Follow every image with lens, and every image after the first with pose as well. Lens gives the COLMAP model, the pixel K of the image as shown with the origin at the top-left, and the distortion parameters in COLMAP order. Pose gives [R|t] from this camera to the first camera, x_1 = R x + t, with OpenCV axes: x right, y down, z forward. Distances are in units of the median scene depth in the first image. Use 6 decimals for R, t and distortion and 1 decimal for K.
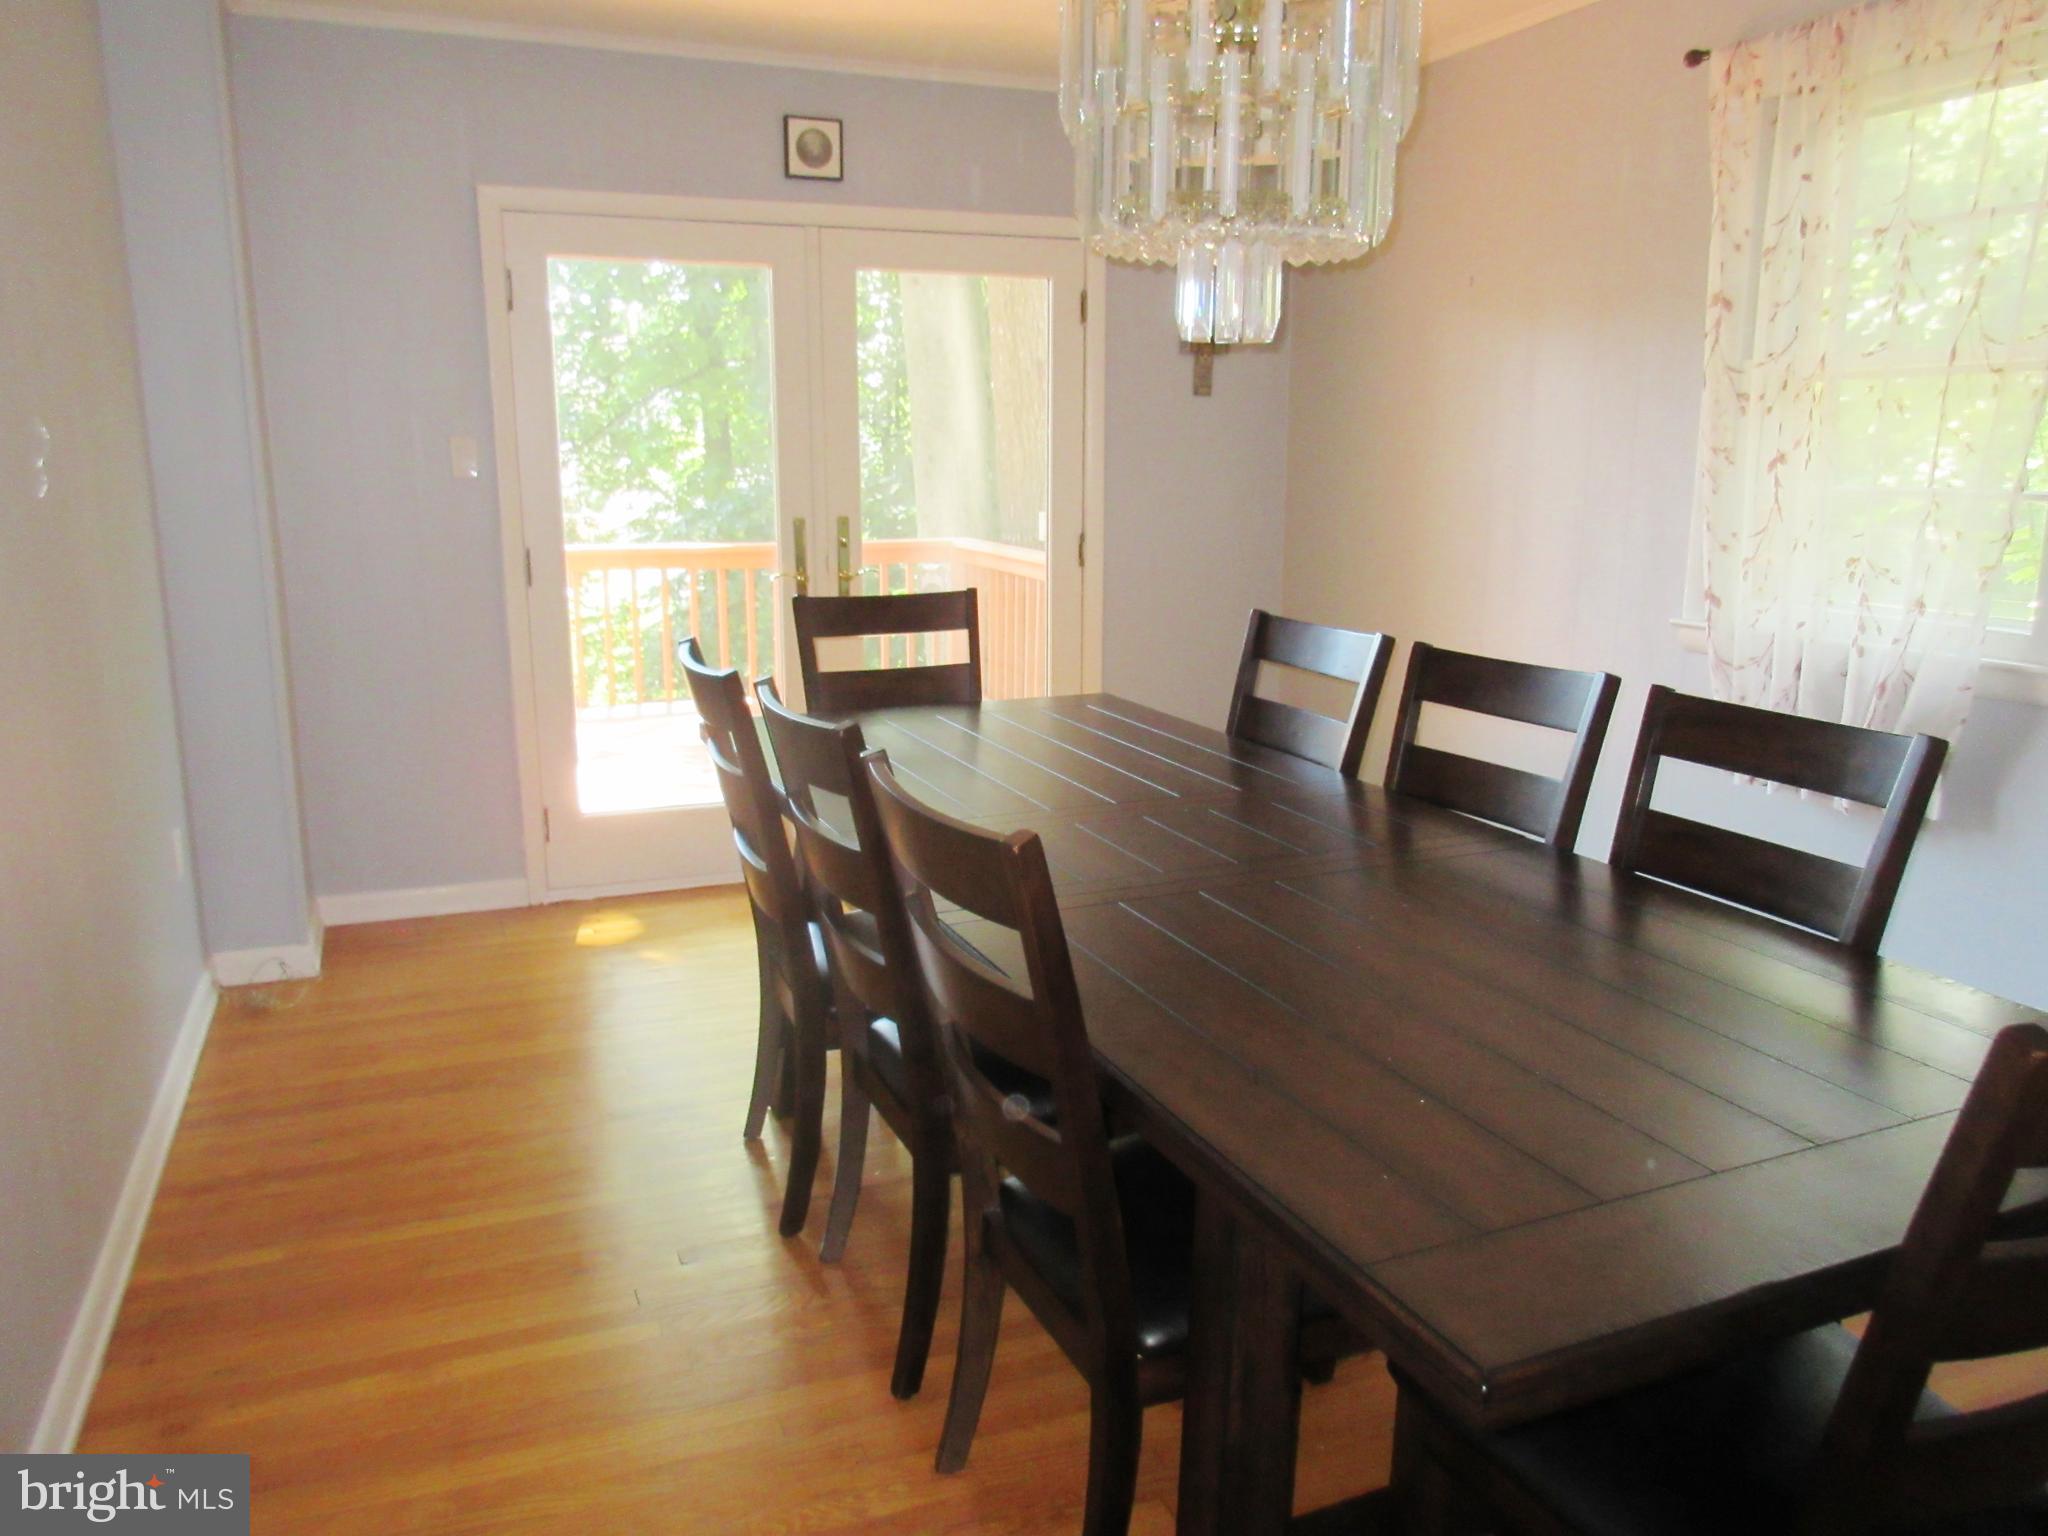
lens RADIAL K [[1512.3, 0, 1024.0], [0, 1512.3, 768.0], [0, 0, 1]] dist [-0.010006, -0.000386]
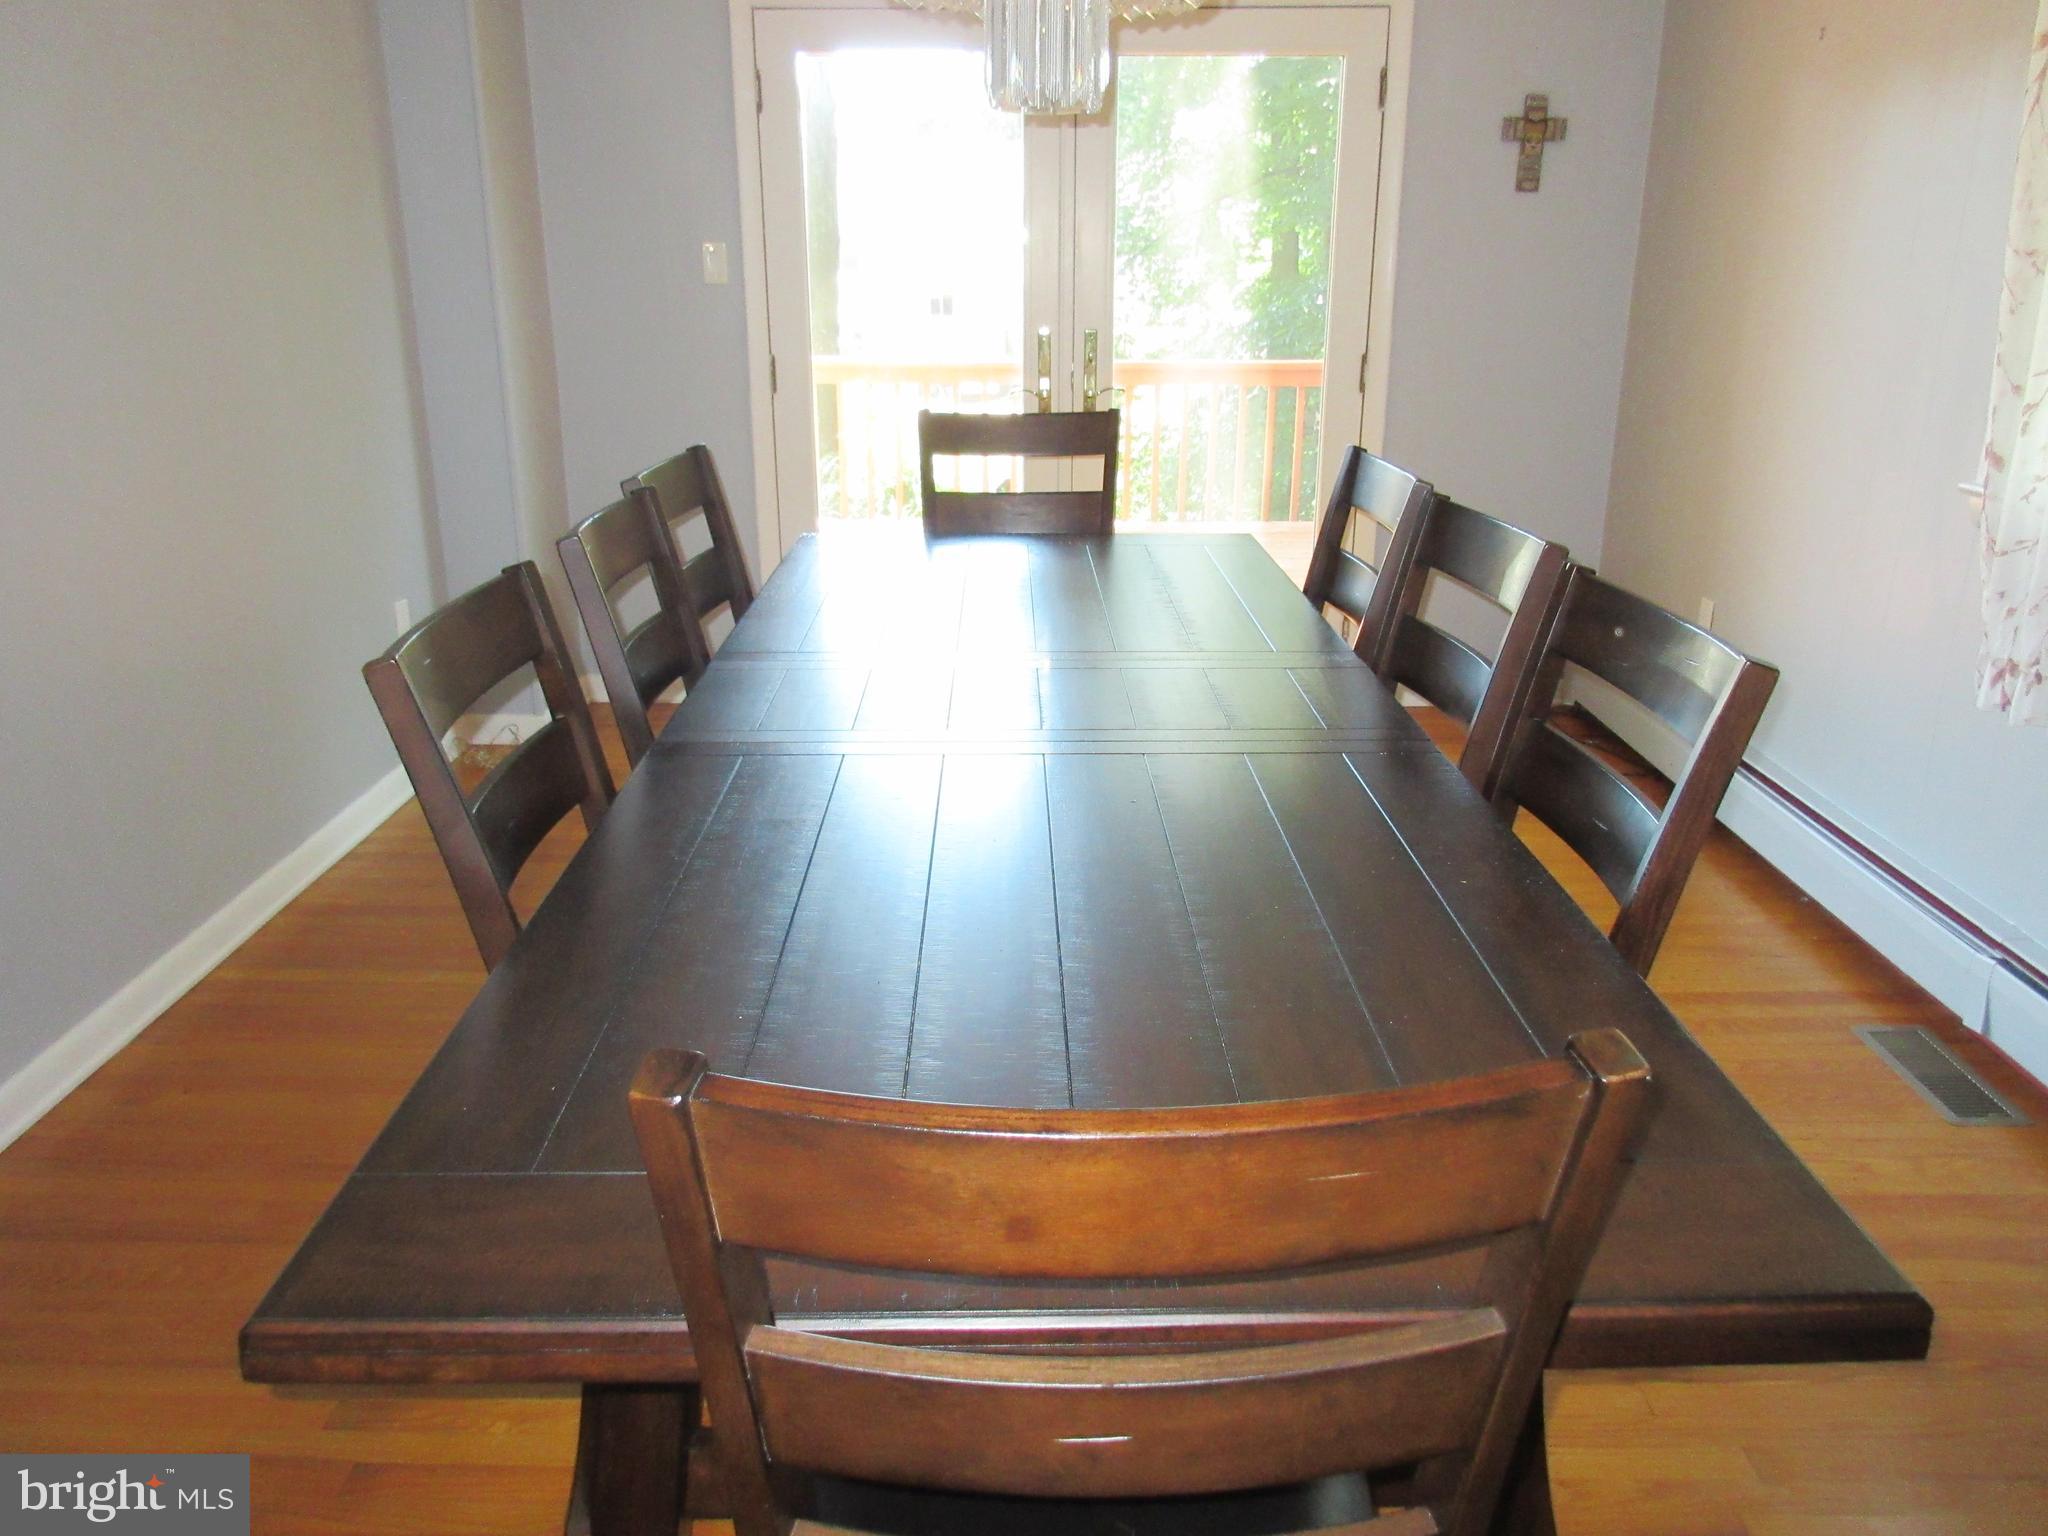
lens RADIAL K [[1512.3, 0, 1024.0], [0, 1512.3, 768.0], [0, 0, 1]] dist [-0.010006, -0.000386]
pose [[0.920583, 0.123401, -0.370538, 0.282963], [-0.080760, 0.988412, 0.128526, -0.017169], [0.382105, -0.088394, 0.919882, 0.114478]]
